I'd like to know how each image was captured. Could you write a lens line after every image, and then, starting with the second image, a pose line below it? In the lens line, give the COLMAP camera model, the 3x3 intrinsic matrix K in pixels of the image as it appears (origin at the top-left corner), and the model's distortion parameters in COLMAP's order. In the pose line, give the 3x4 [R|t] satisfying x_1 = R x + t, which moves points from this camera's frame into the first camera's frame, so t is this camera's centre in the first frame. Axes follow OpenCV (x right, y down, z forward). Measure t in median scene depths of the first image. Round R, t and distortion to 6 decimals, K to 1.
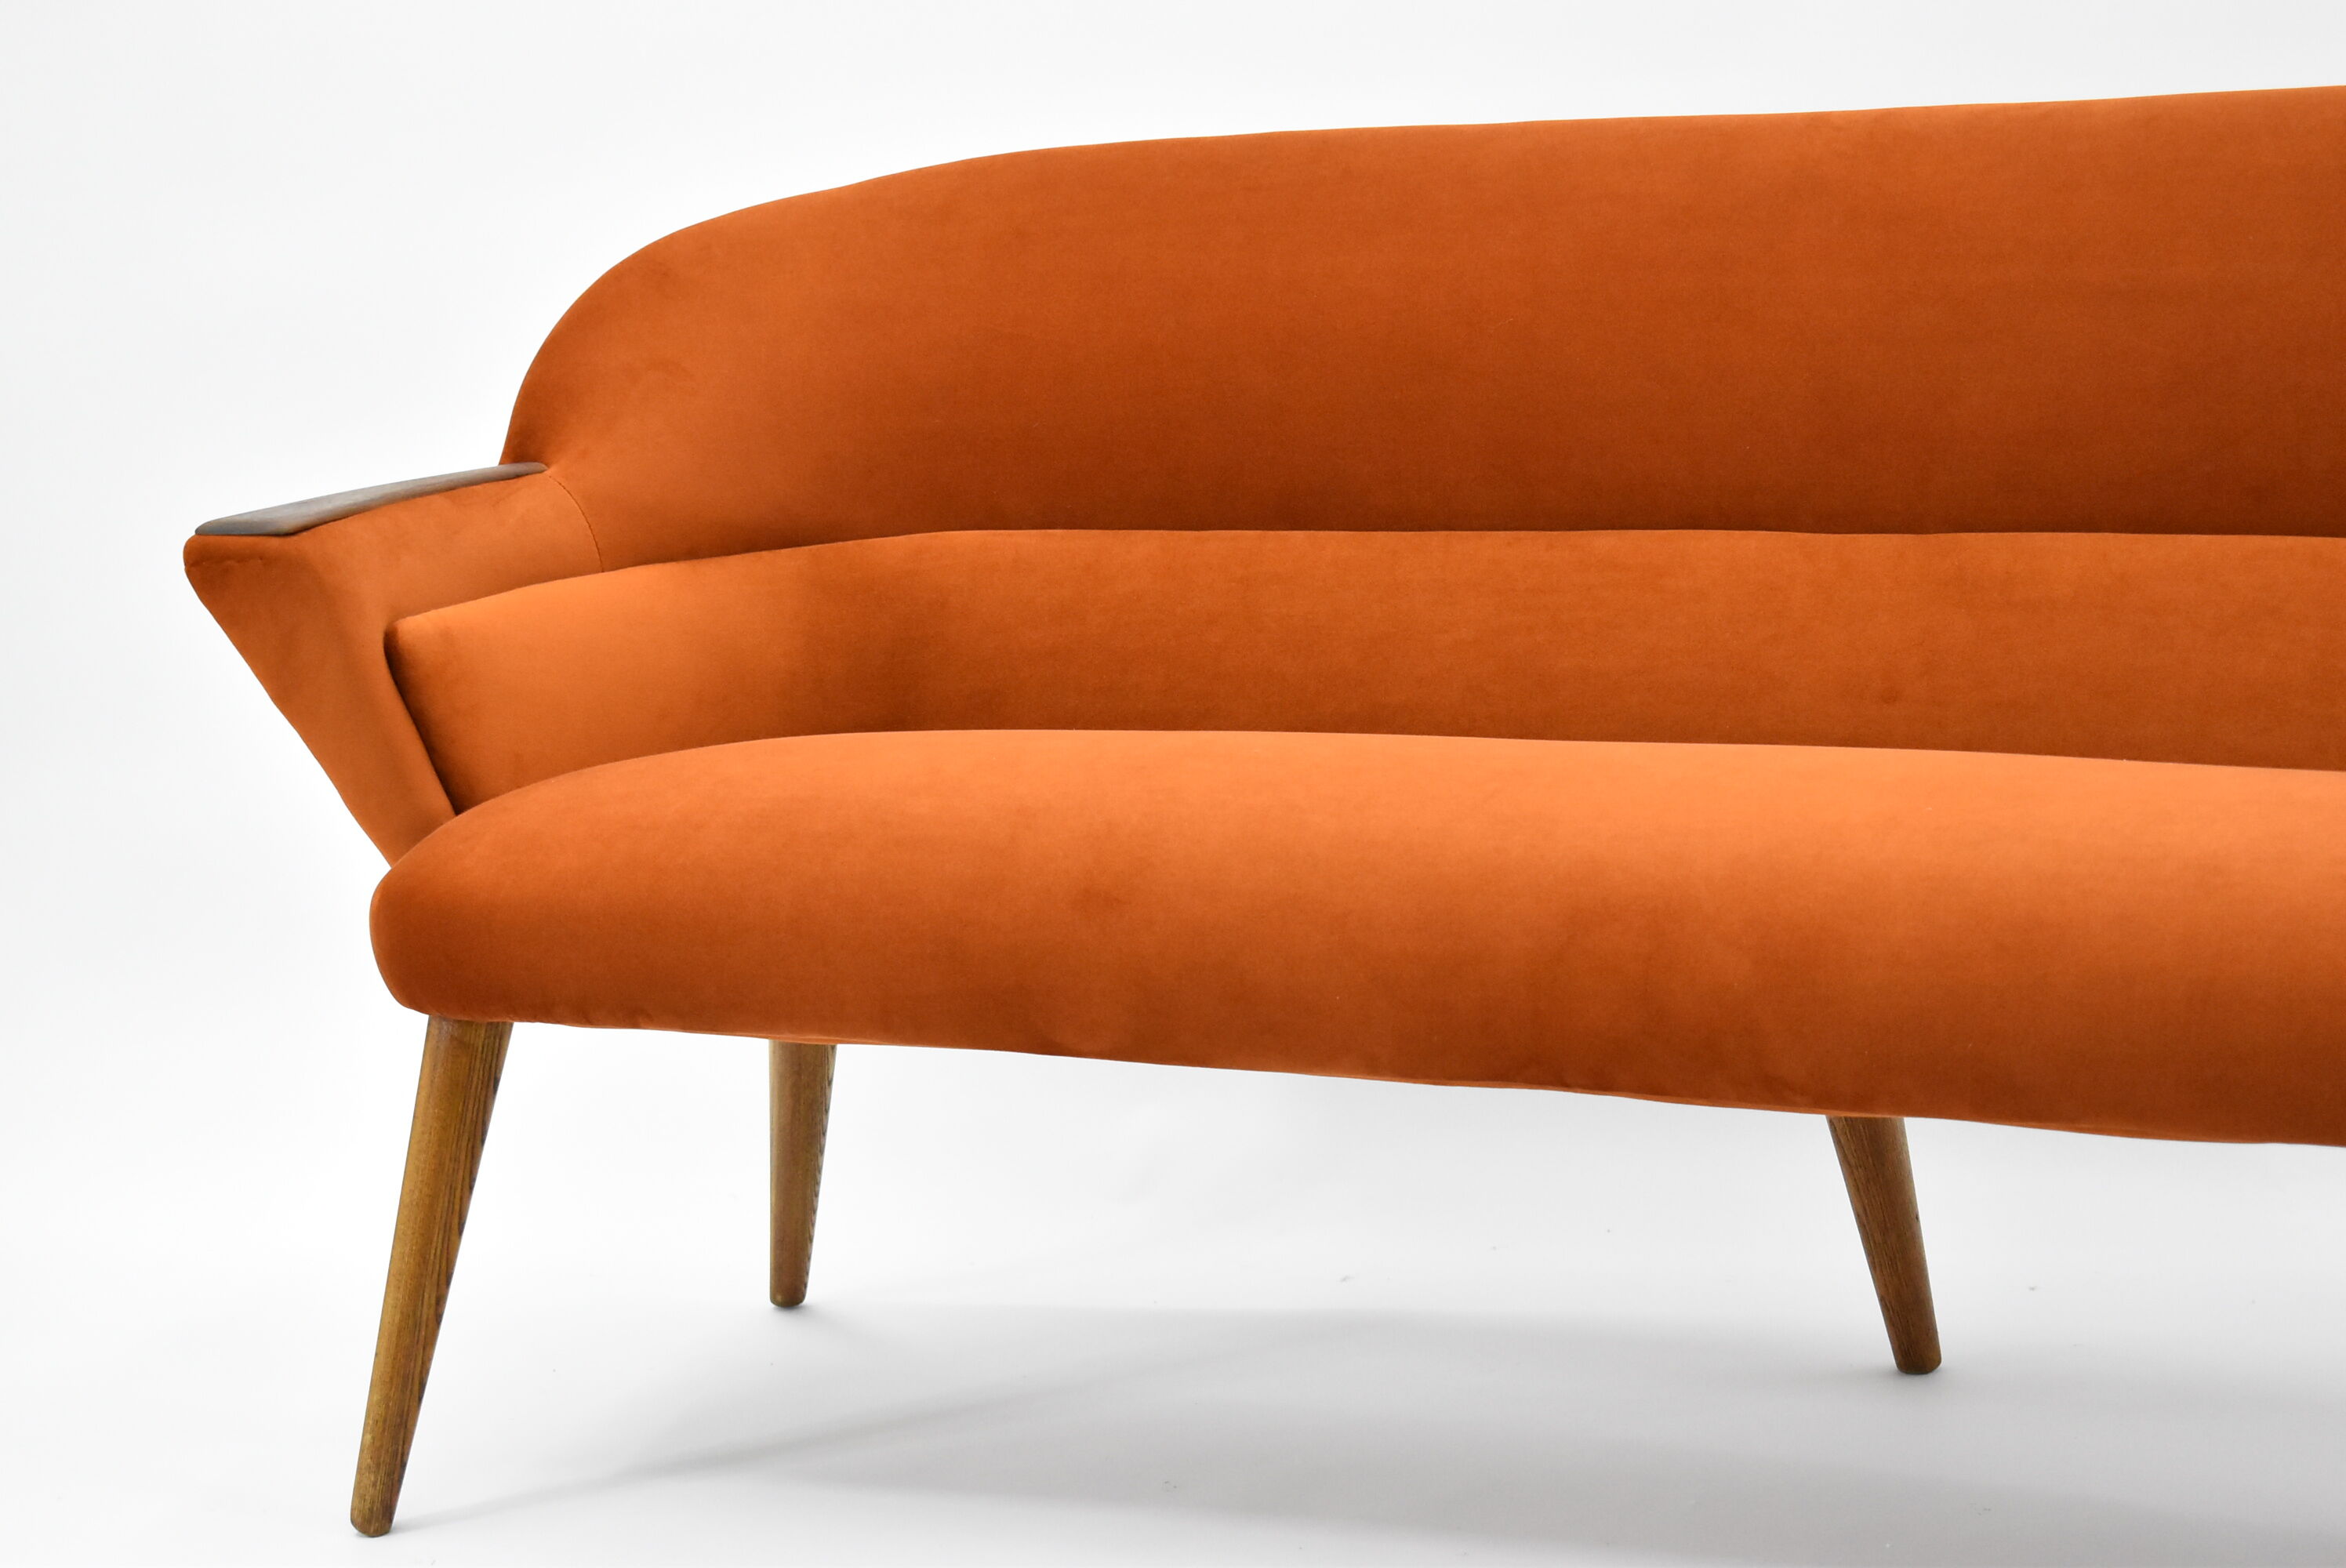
lens RADIAL K [[4446.5, 0, 1173.0], [0, 4446.5, 784.0], [0, 0, 1]] dist [0.001034, 0.129717]
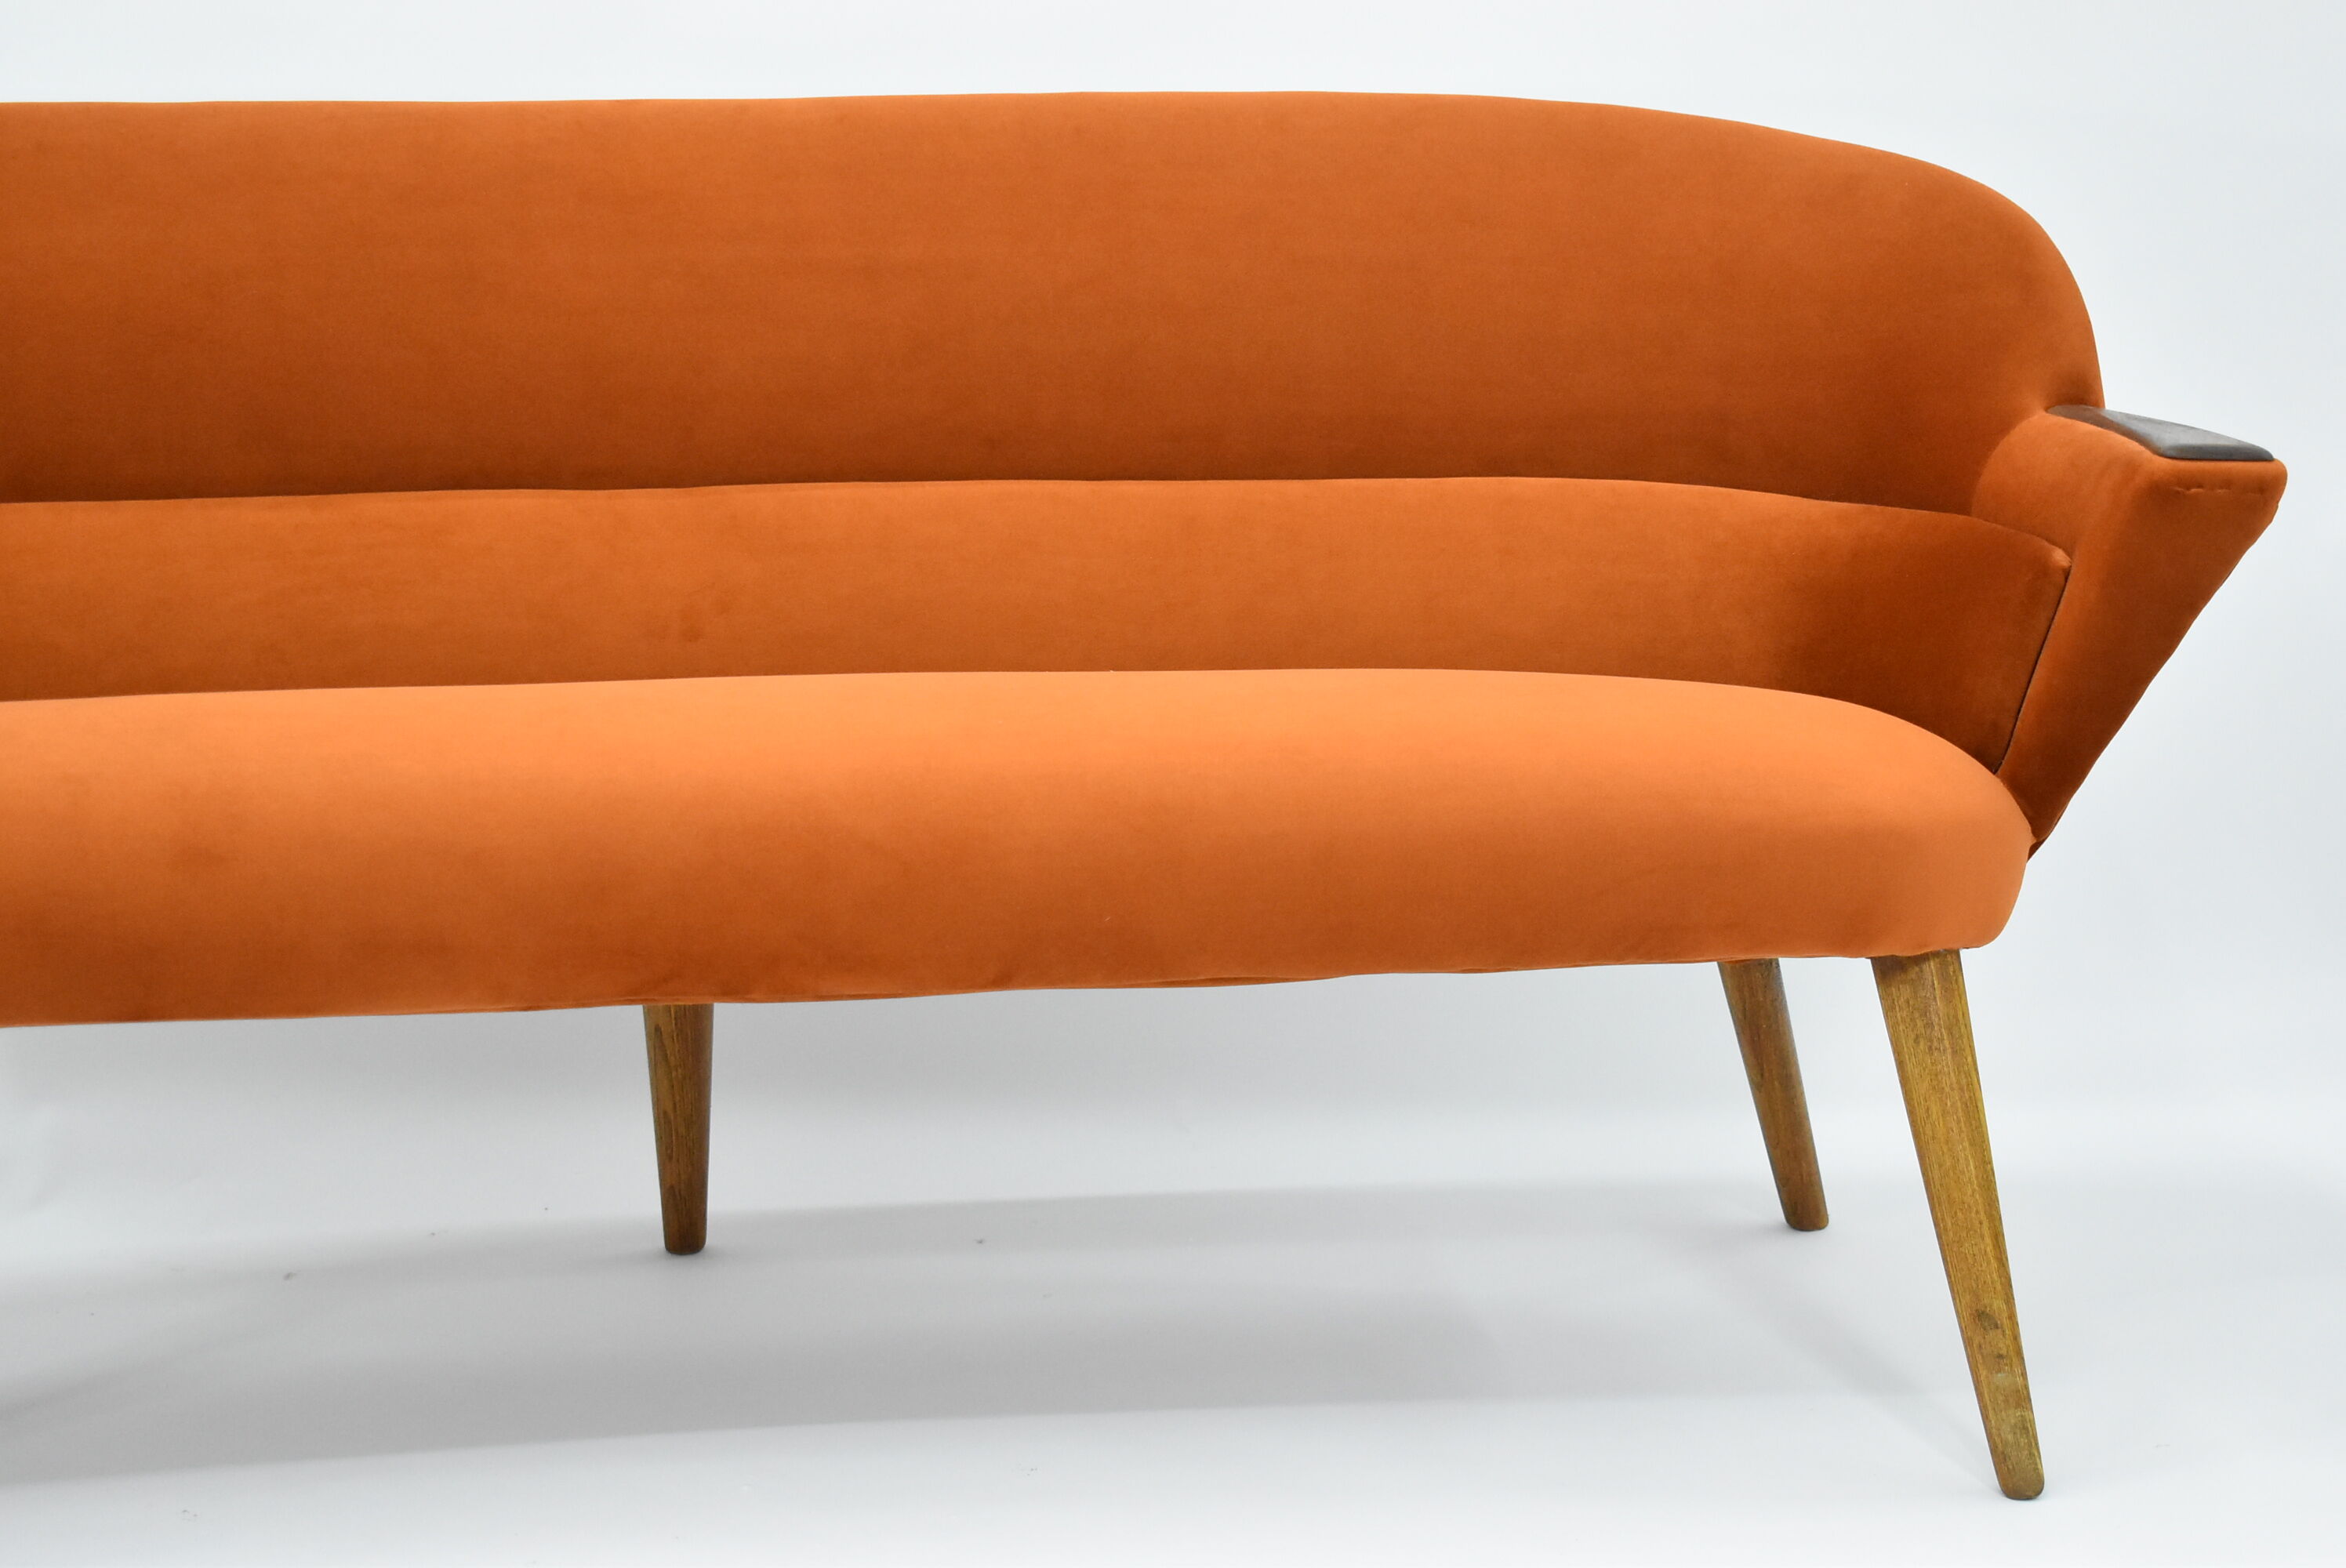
lens RADIAL K [[4078.2, 0, 1173.0], [0, 4078.2, 784.0], [0, 0, 1]] dist [0.012046, -0.063318]
pose [[0.808683, -0.062403, 0.584925, -0.321700], [0.061745, 0.997869, 0.021093, 0.002939], [-0.584995, 0.019059, 0.810813, 0.111360]]
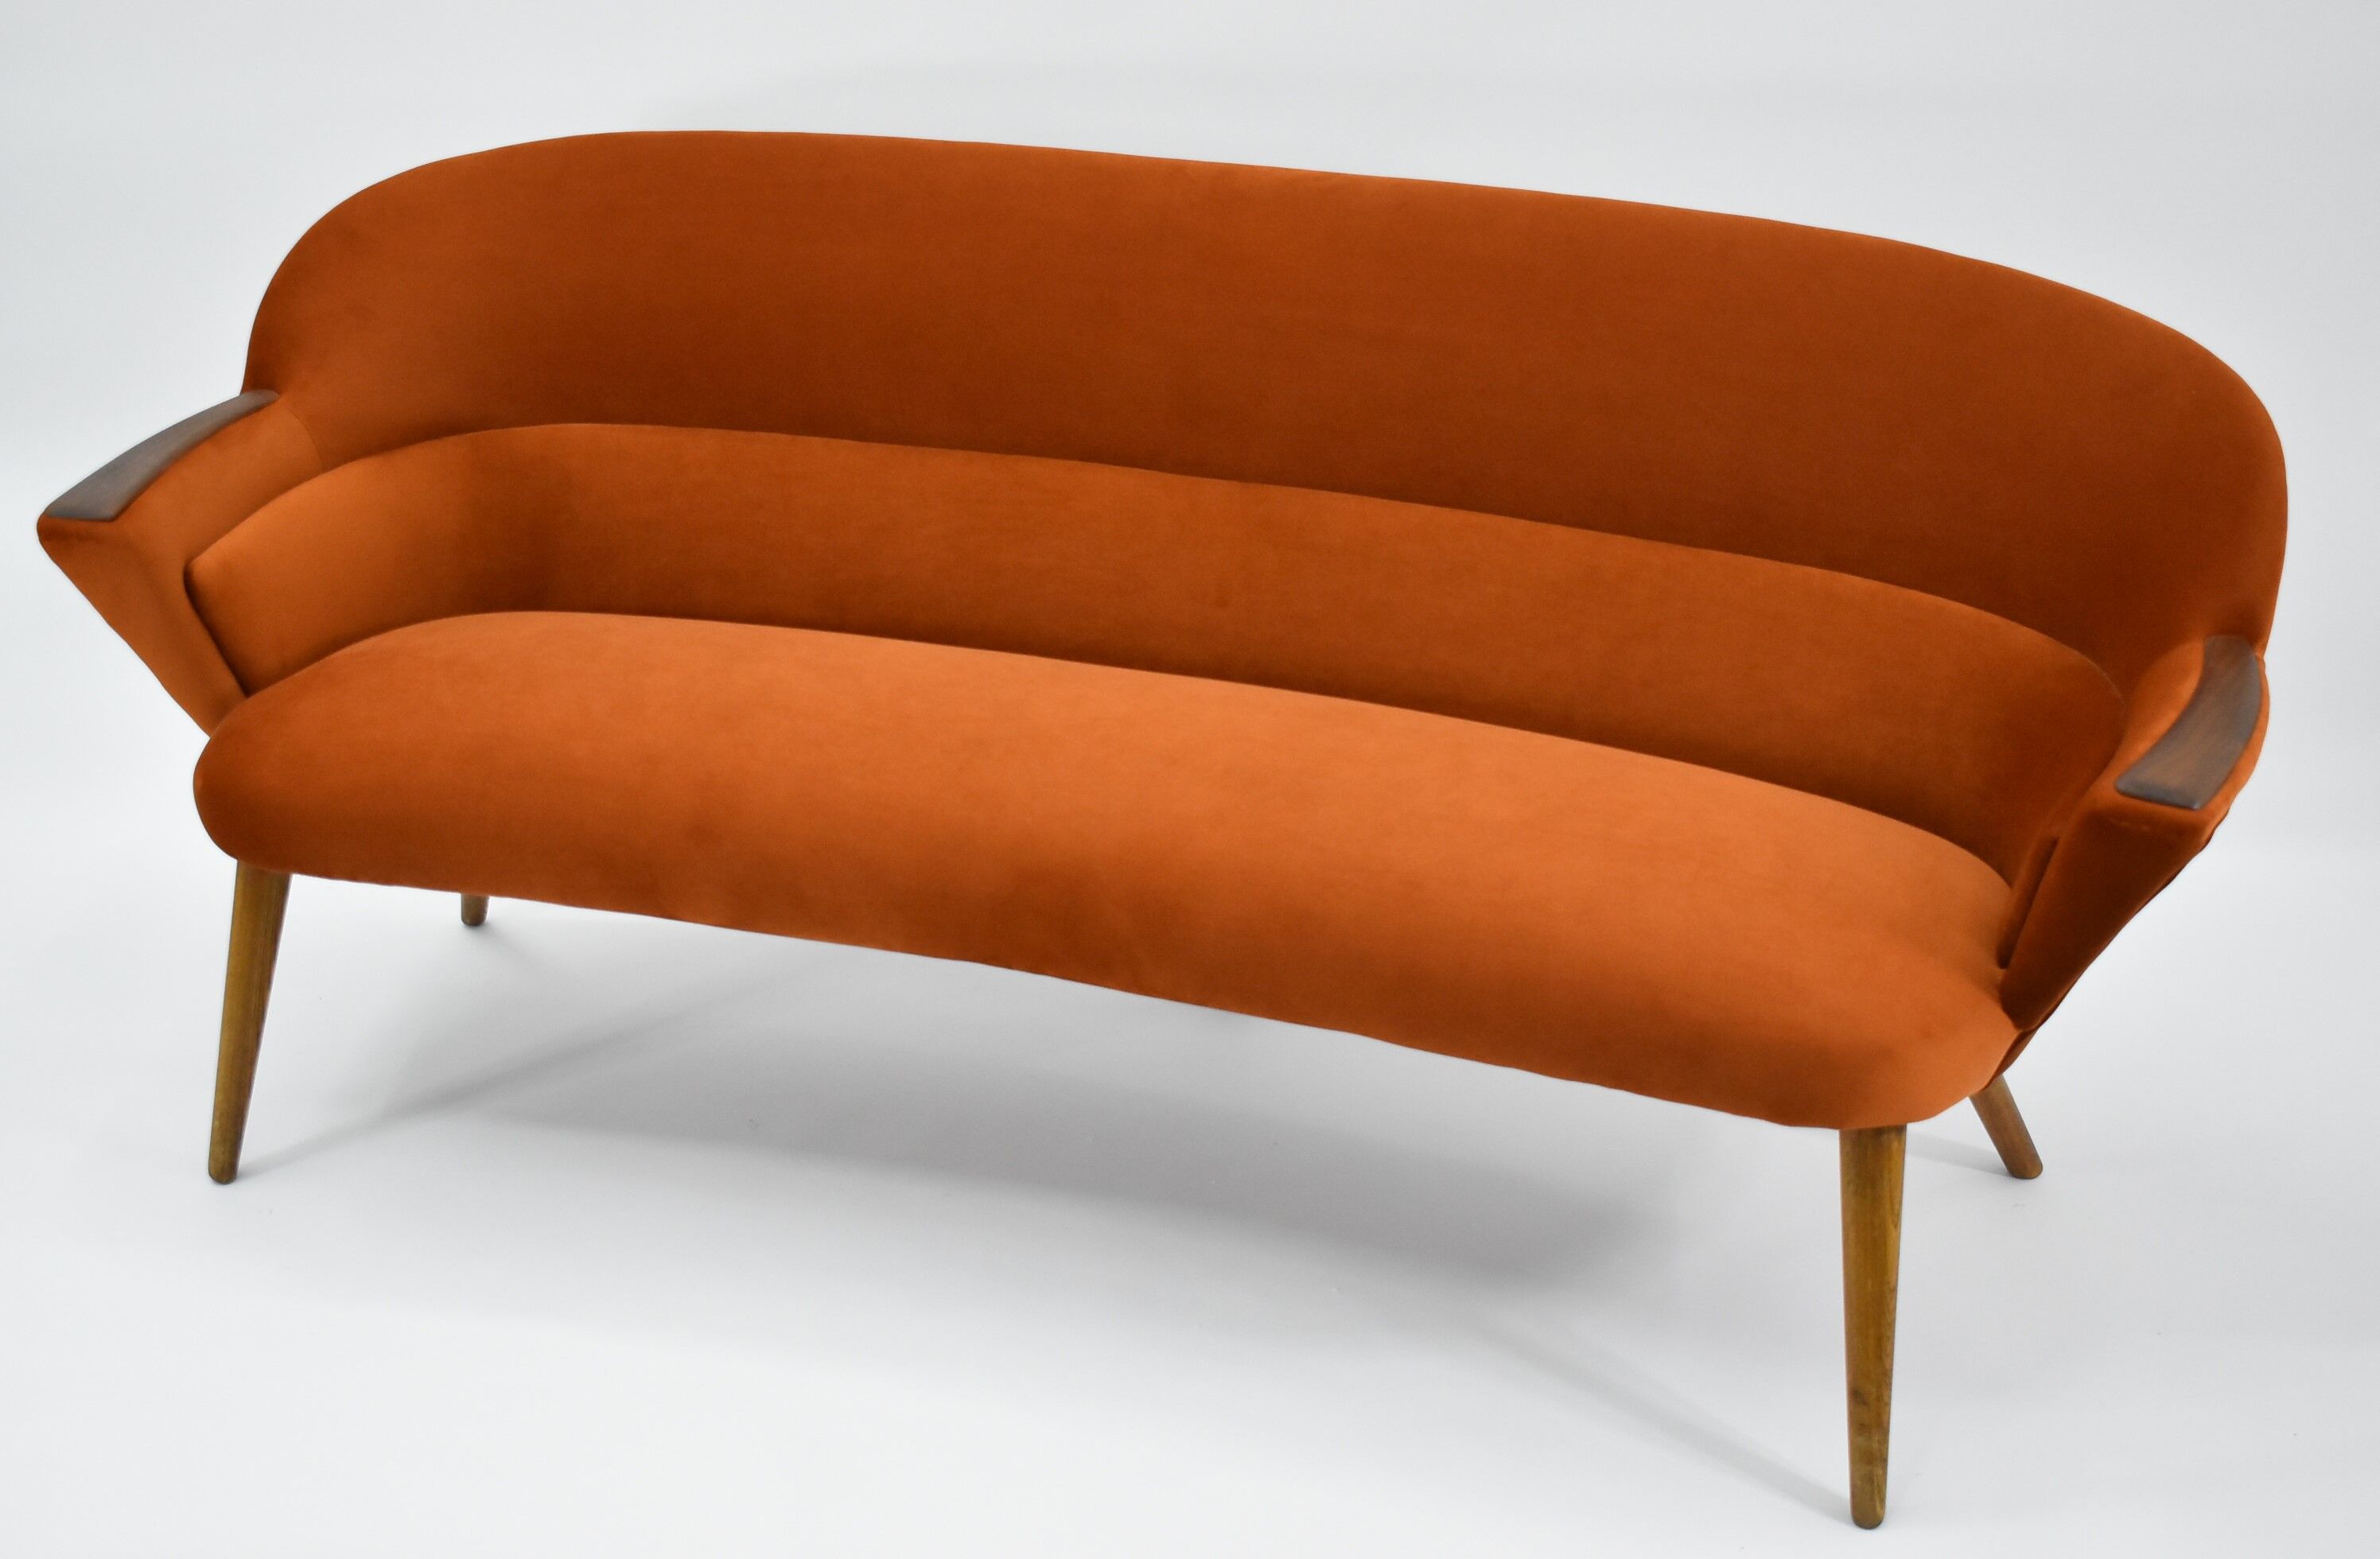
lens RADIAL K [[3548.5, 0, 1190.0], [0, 3548.5, 779.5], [0, 0, 1]] dist [-0.024038, 0.014914]
pose [[0.988715, -0.032591, 0.146221, -0.025406], [-0.008676, 0.961955, 0.273070, -0.278741], [-0.149557, -0.271257, 0.950817, -0.146929]]
